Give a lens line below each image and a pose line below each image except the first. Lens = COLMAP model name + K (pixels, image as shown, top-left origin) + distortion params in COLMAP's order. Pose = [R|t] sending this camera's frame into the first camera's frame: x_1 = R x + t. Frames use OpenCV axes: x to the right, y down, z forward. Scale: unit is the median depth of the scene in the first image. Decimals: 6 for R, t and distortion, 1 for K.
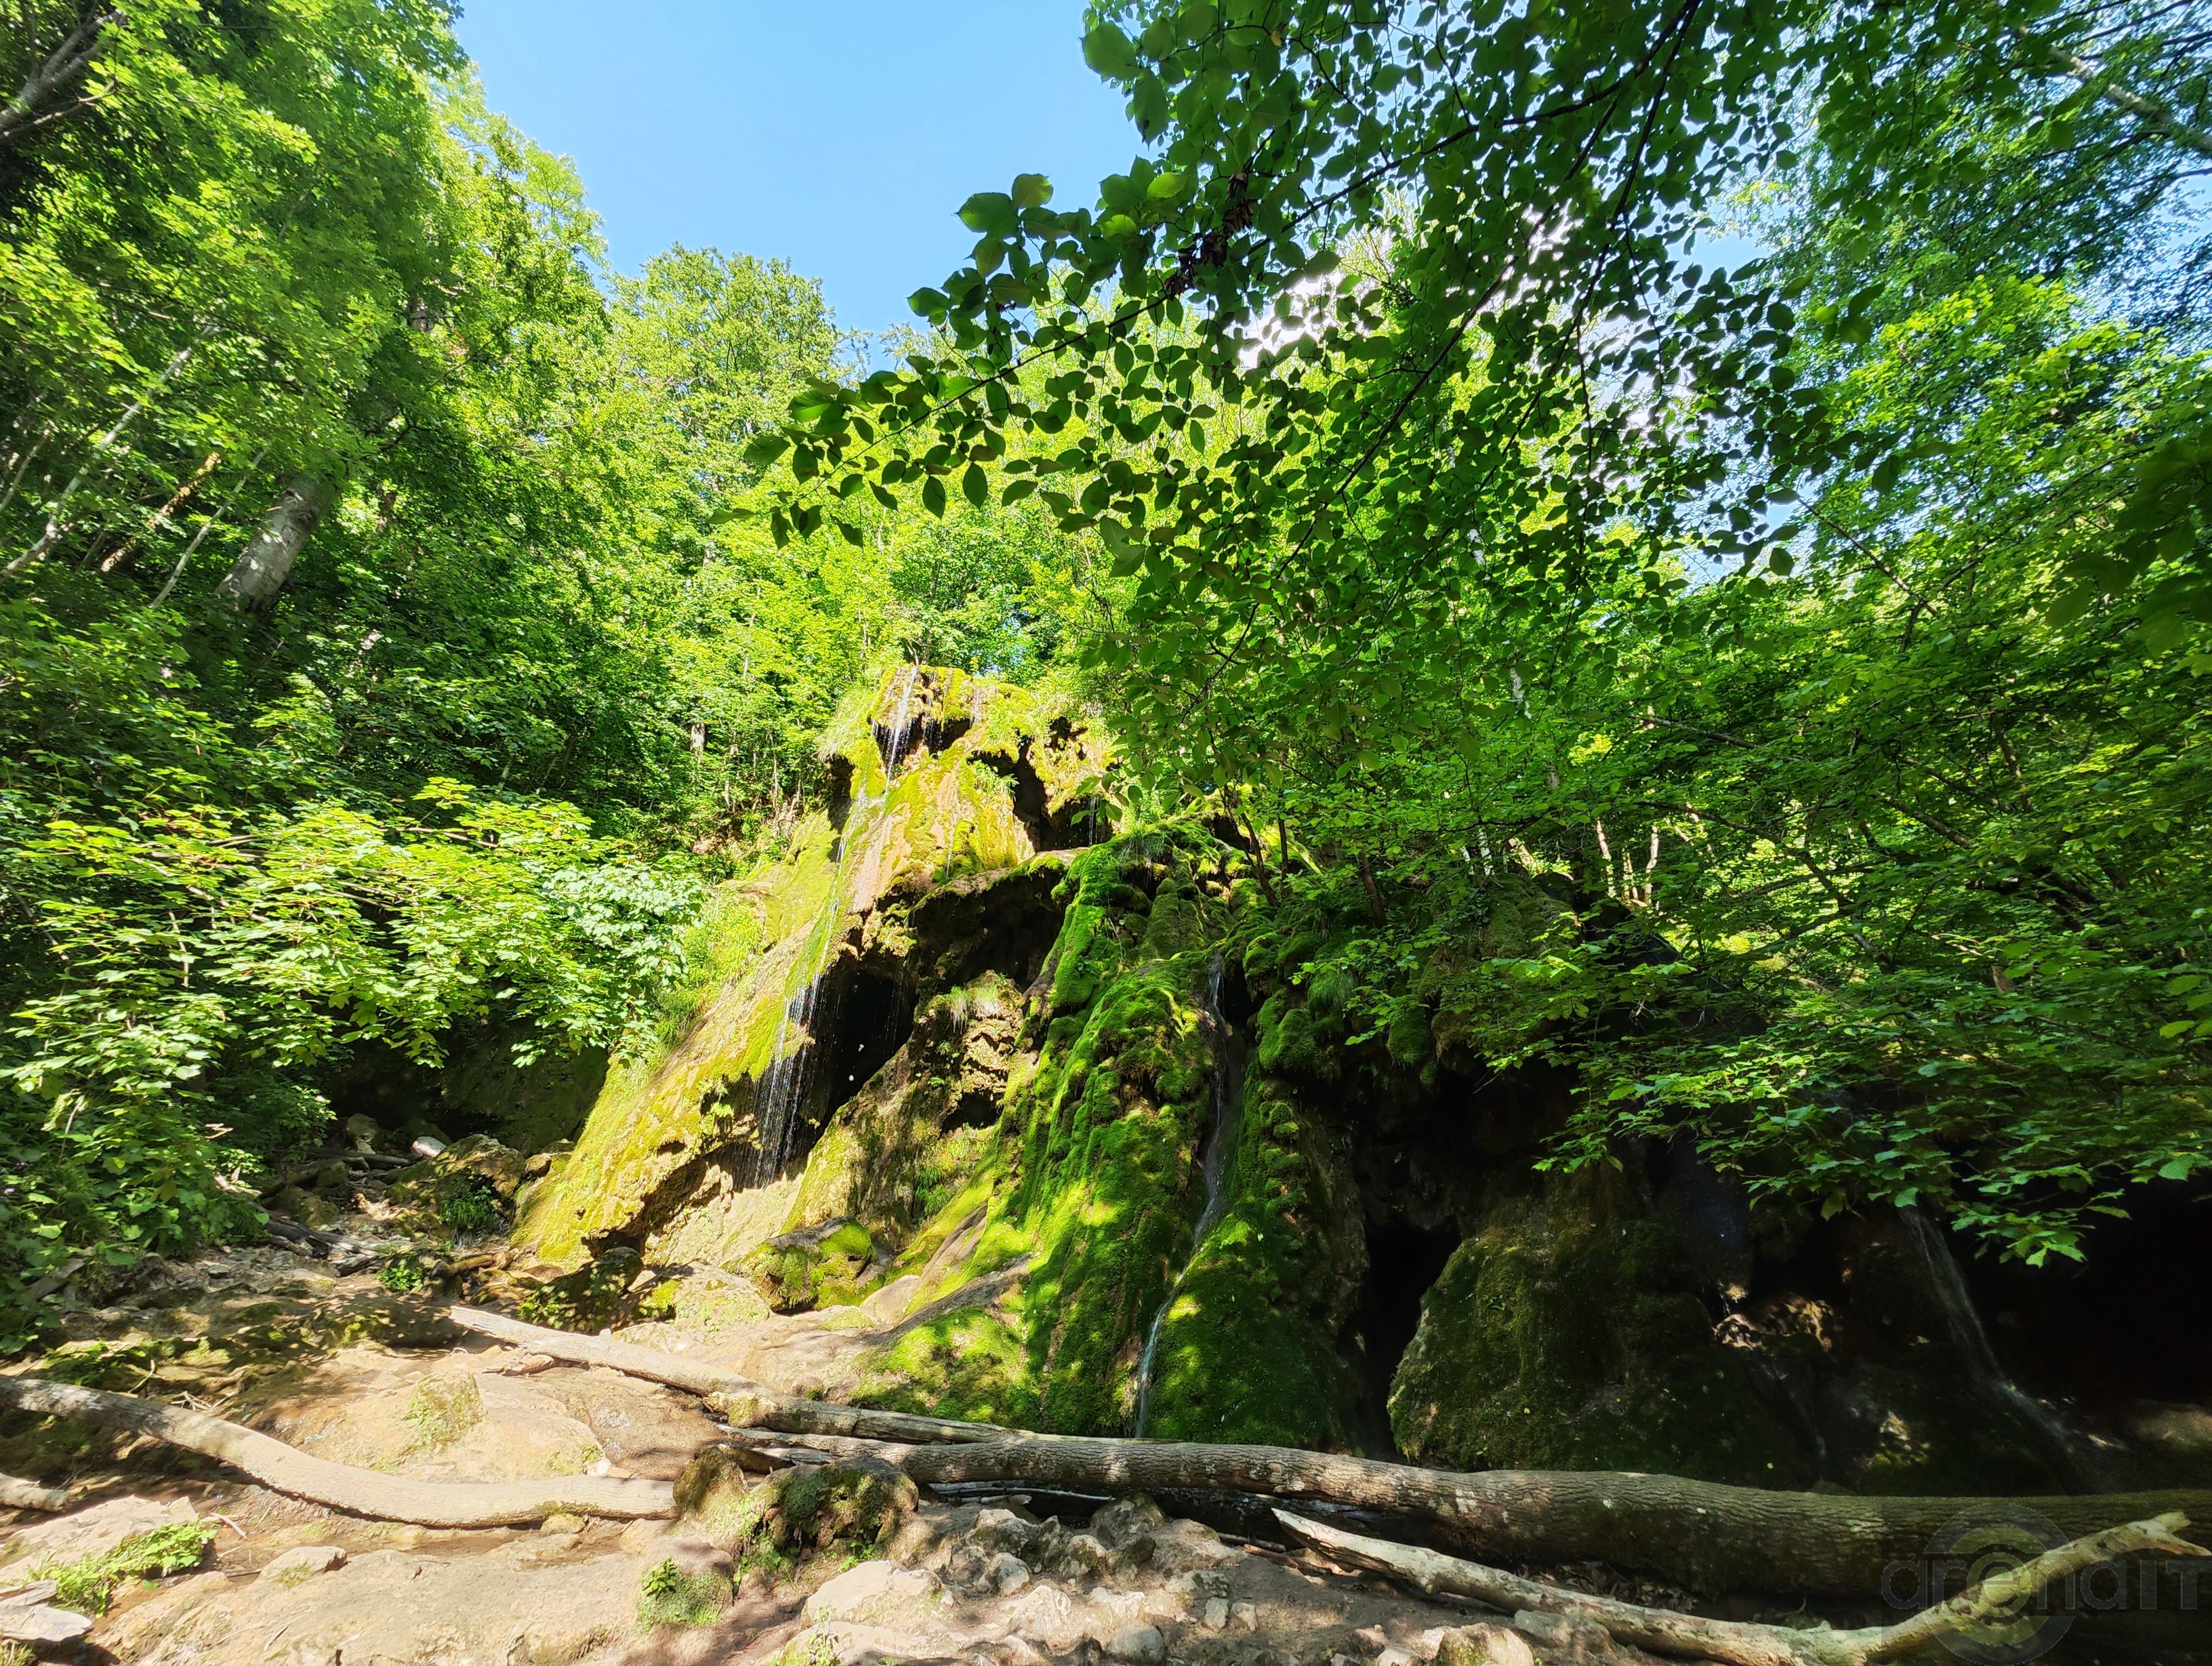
lens RADIAL K [[890.8, 0, 1107.2], [0, 890.8, 861.4], [0, 0, 1]] dist [-0.002142, -0.000071]
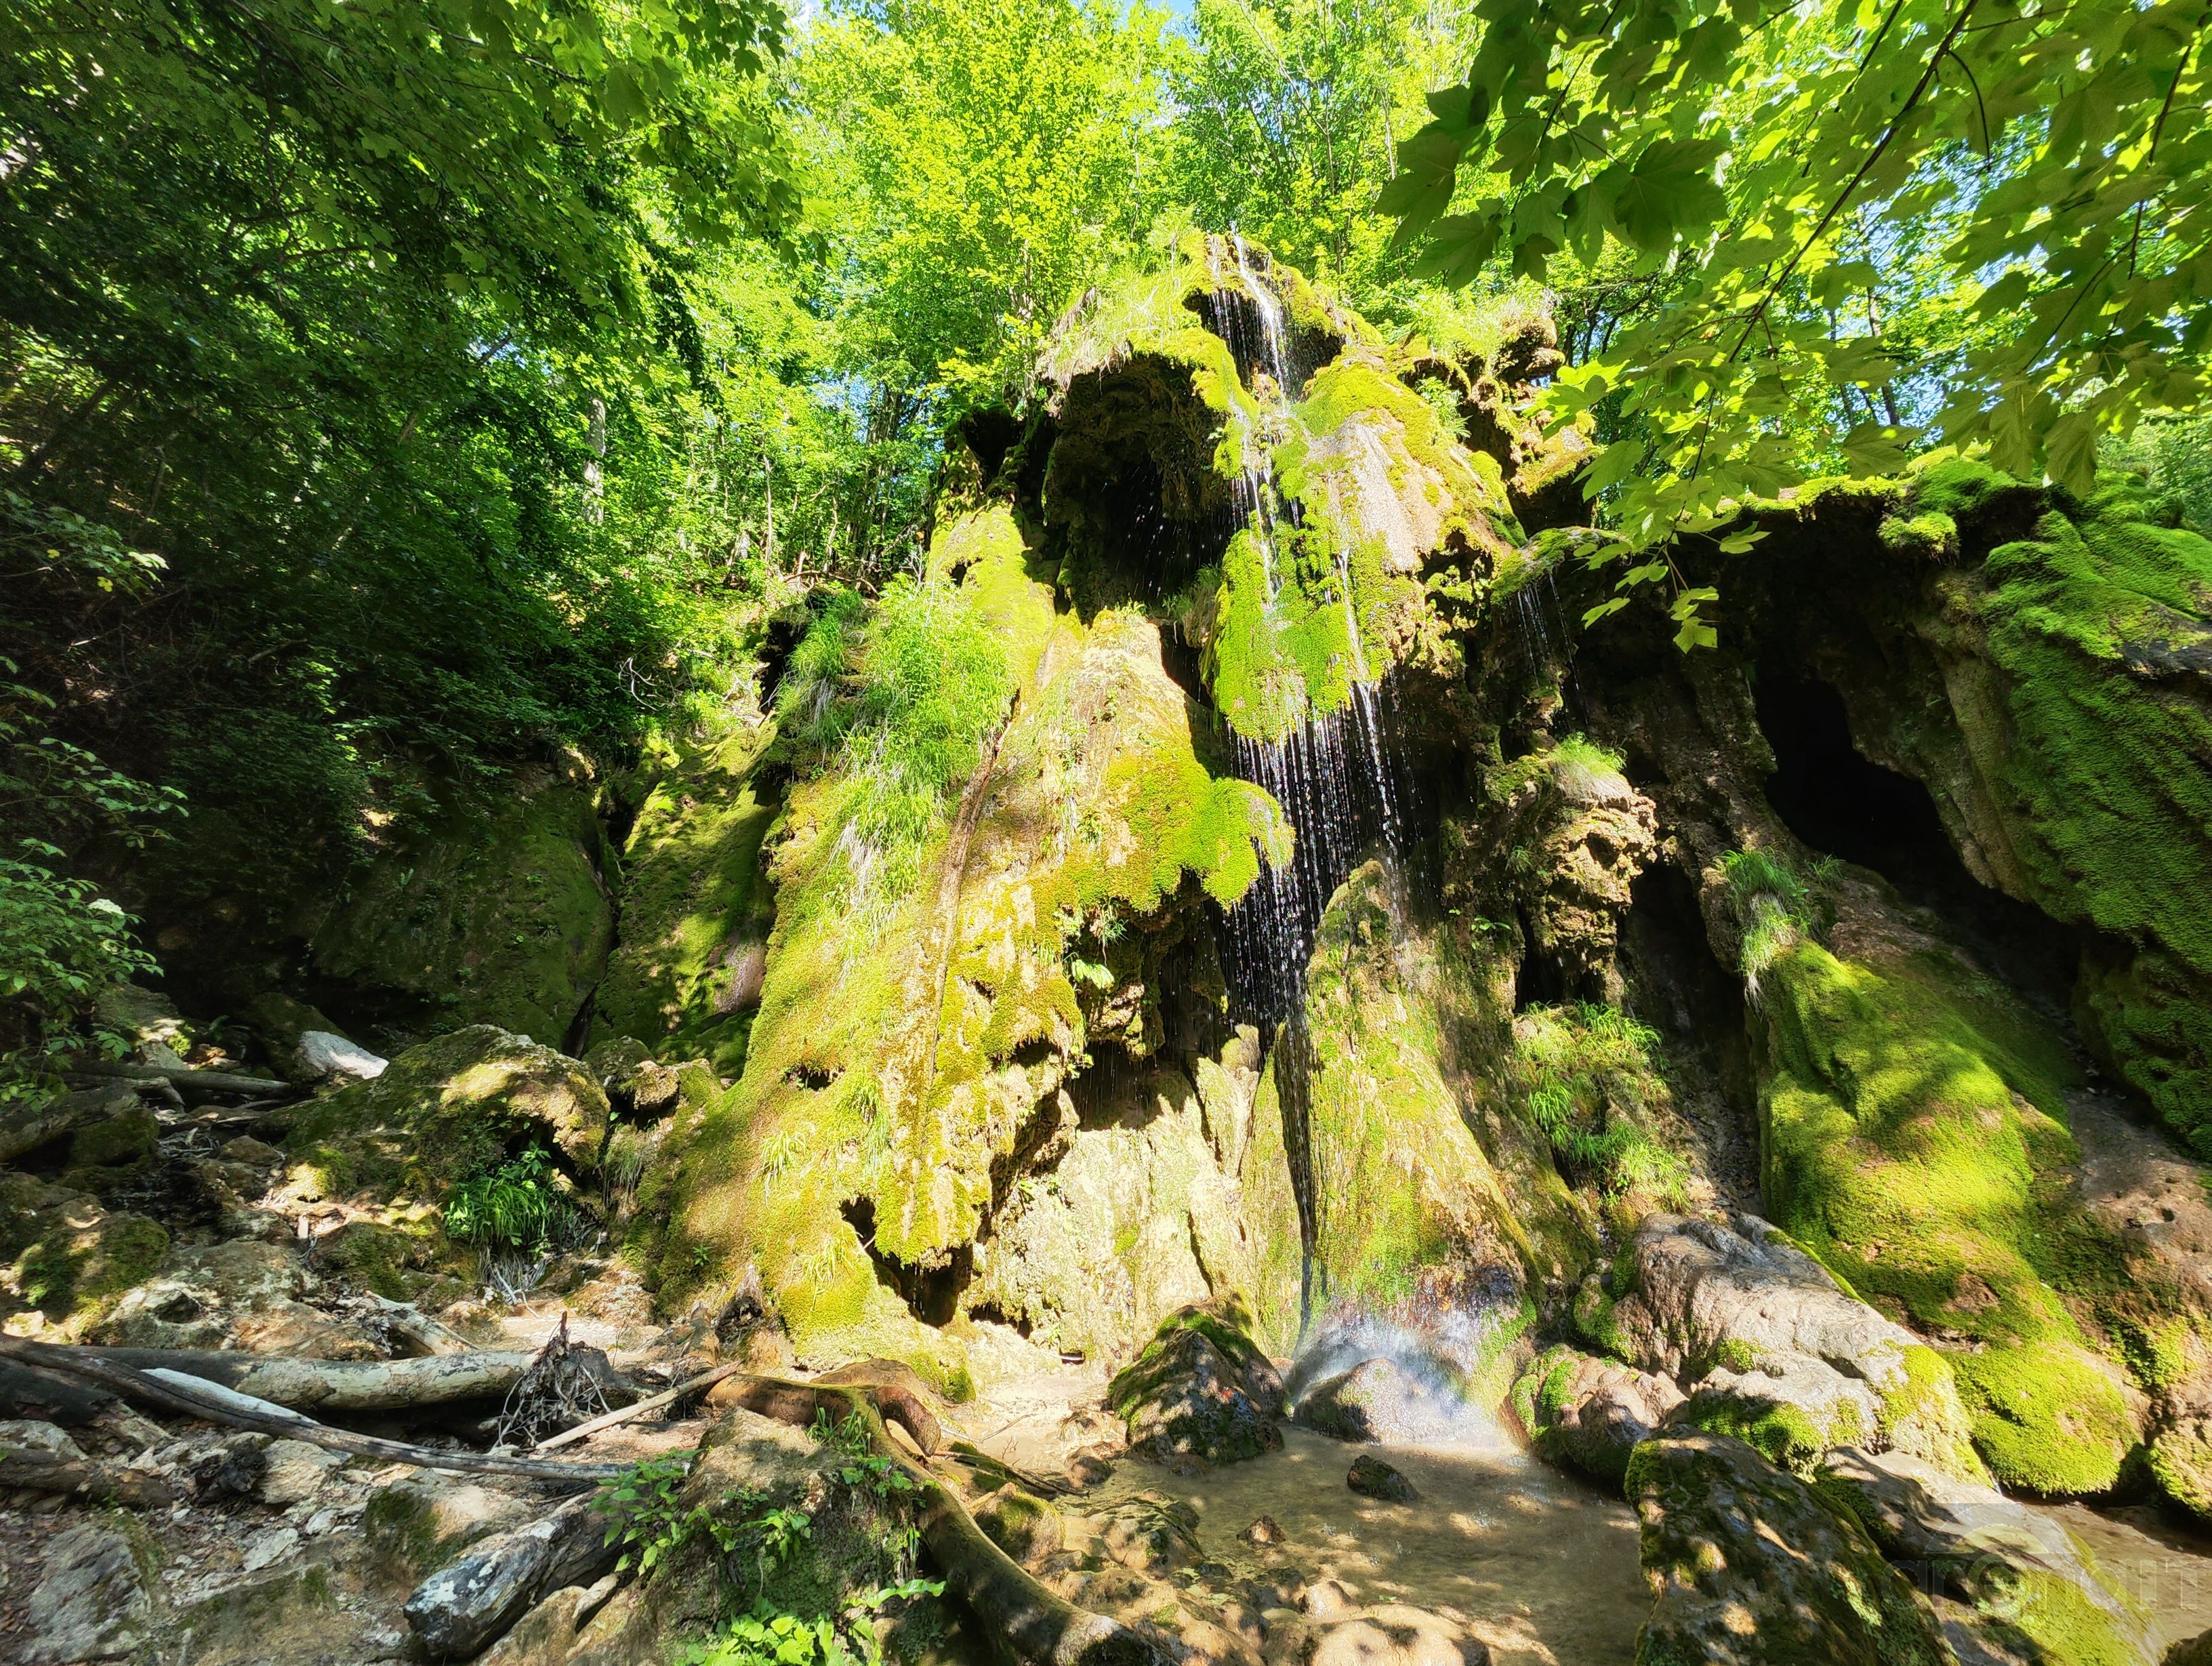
lens RADIAL K [[890.8, 0, 1107.2], [0, 890.8, 861.4], [0, 0, 1]] dist [-0.002142, -0.000071]
pose [[0.978796, 0.040081, 0.200880, -0.518905], [-0.061465, 0.992948, 0.101374, 0.170190], [-0.195400, -0.111571, 0.974357, 0.541461]]
